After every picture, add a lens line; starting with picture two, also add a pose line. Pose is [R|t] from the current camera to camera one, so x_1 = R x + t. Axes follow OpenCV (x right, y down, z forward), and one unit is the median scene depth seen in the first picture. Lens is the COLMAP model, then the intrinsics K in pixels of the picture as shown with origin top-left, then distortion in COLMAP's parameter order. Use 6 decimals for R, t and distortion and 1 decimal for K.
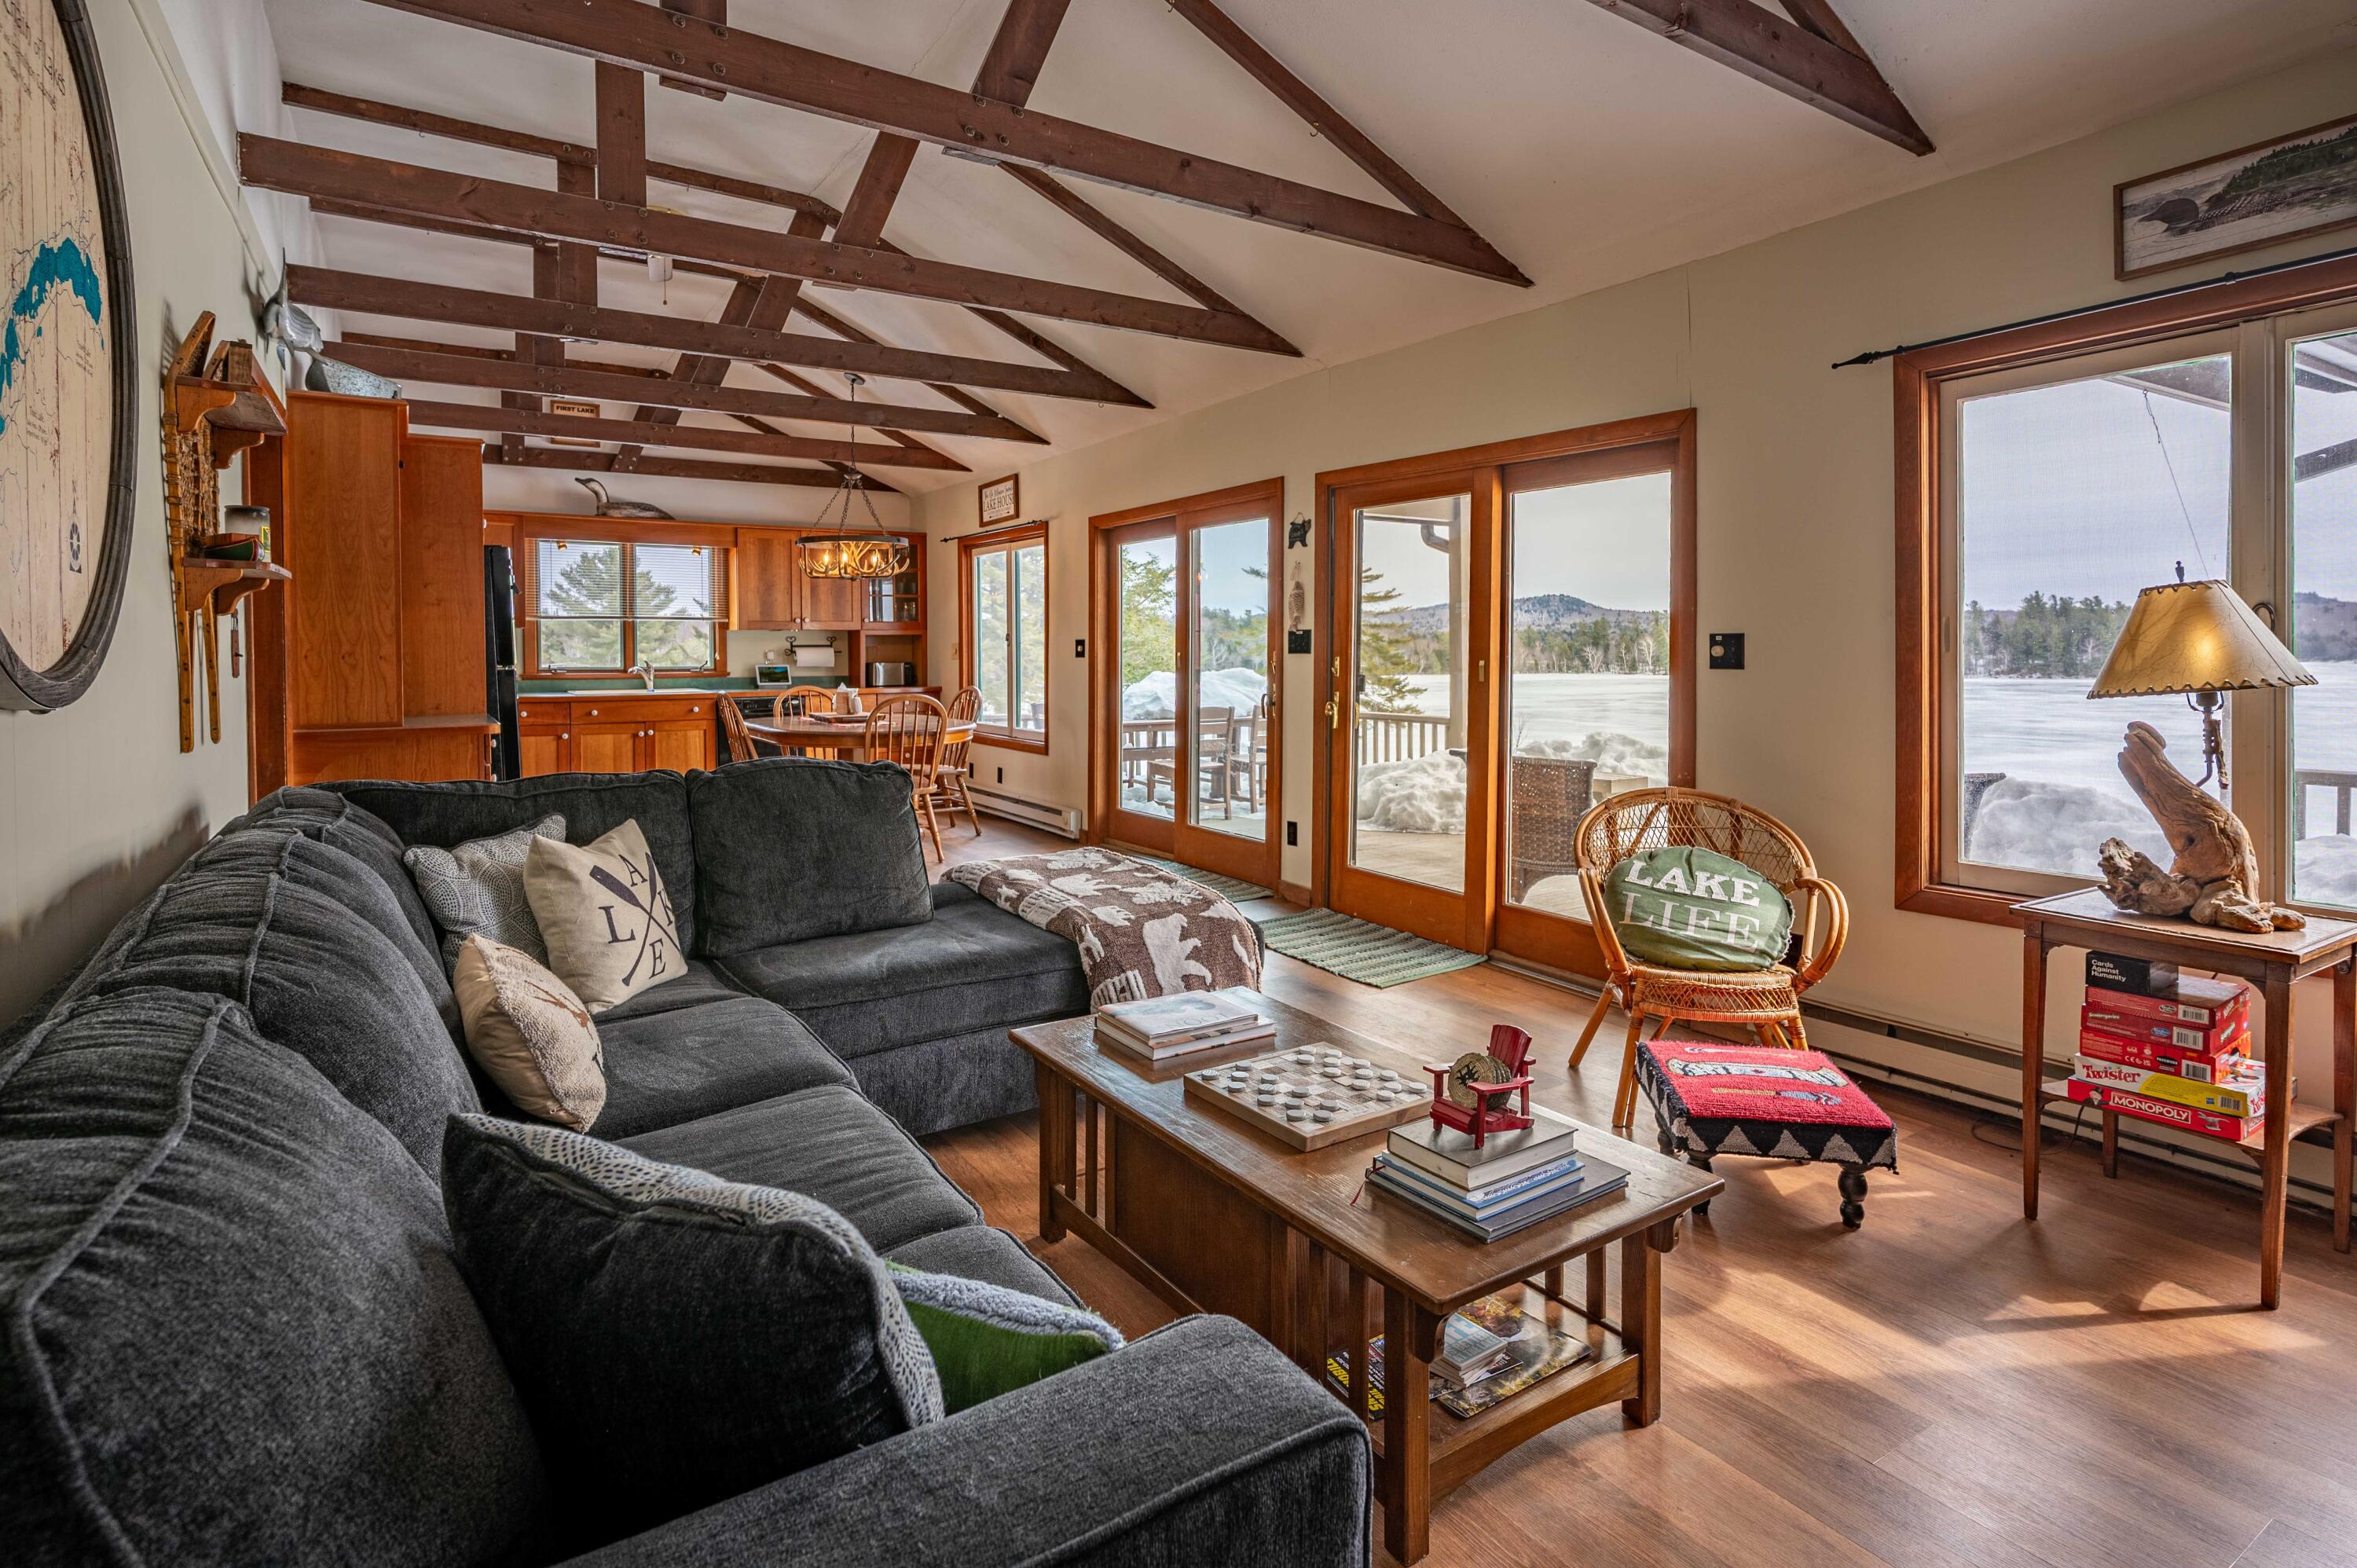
lens RADIAL K [[1152.0, 0, 1173.3], [0, 1152.0, 719.3], [0, 0, 1]] dist [-0.003169, 0.007762]
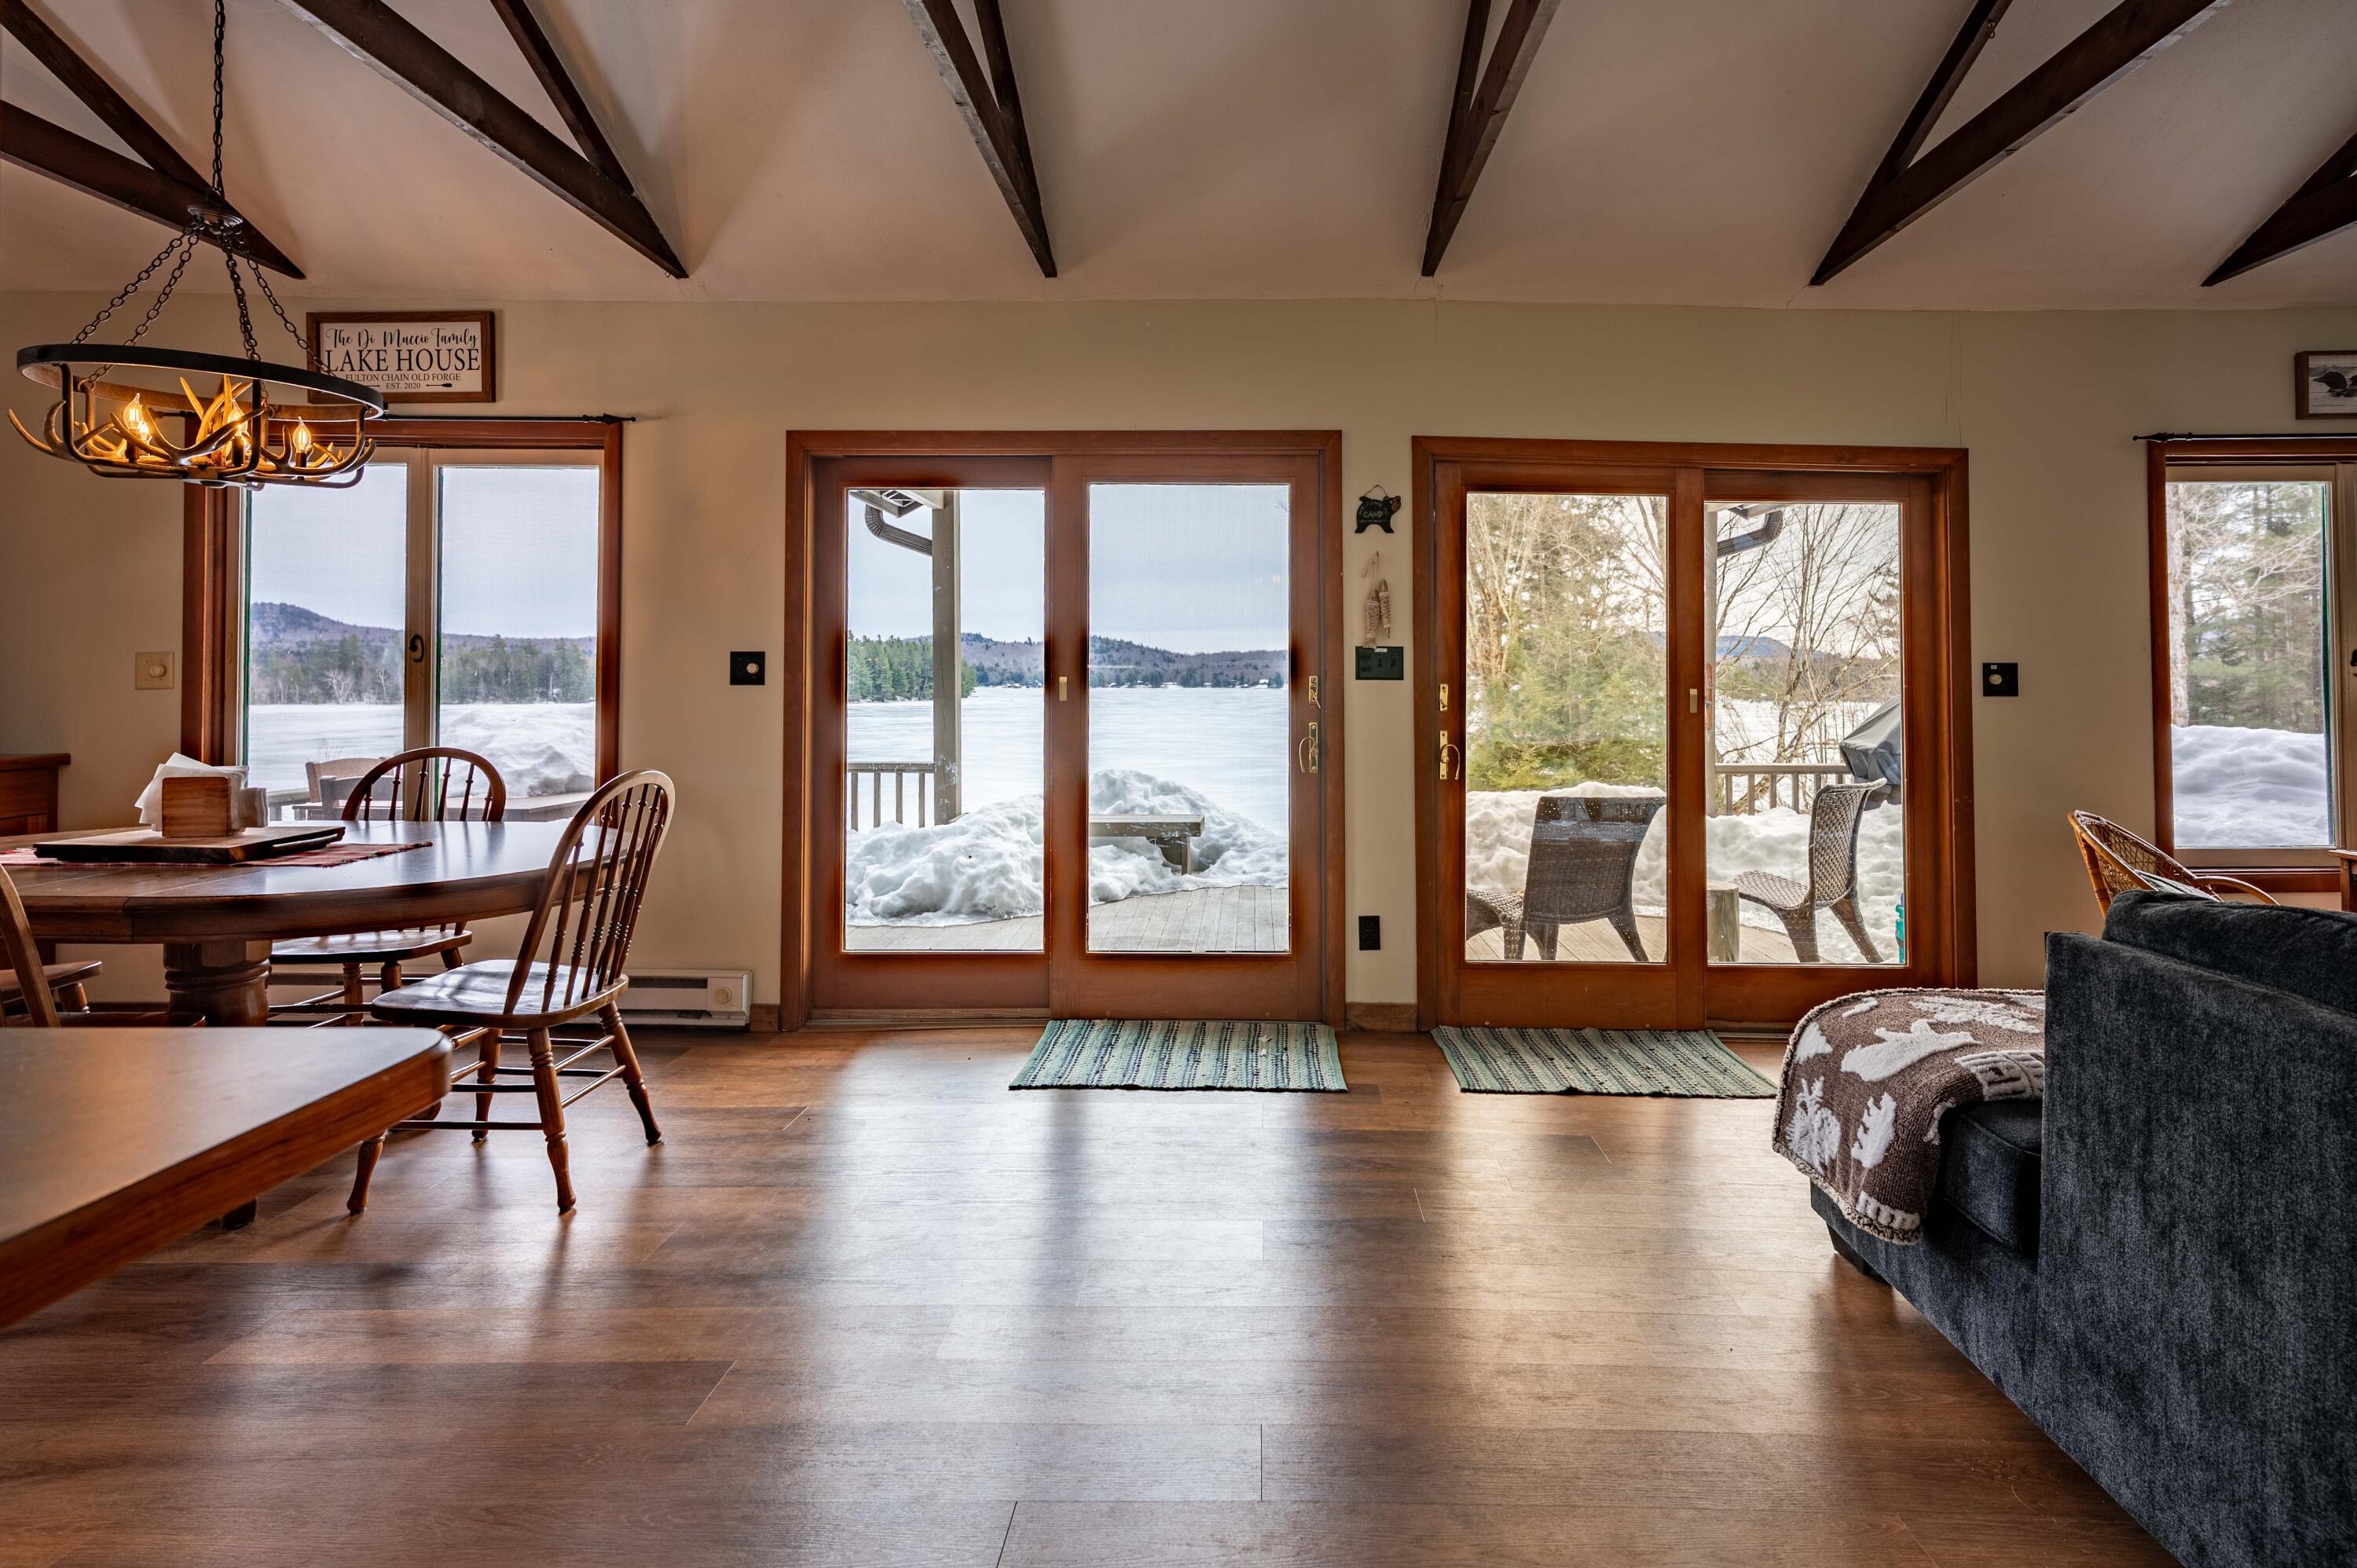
lens RADIAL K [[1224.6, 0, 1182.2], [0, 1224.6, 683.7], [0, 0, 1]] dist [-0.001029, 0.000269]
pose [[0.543536, 0.000821, 0.839385, -0.513004], [0.044462, 0.998567, -0.029768, -0.031923], [-0.838207, 0.053501, 0.542721, 0.590001]]
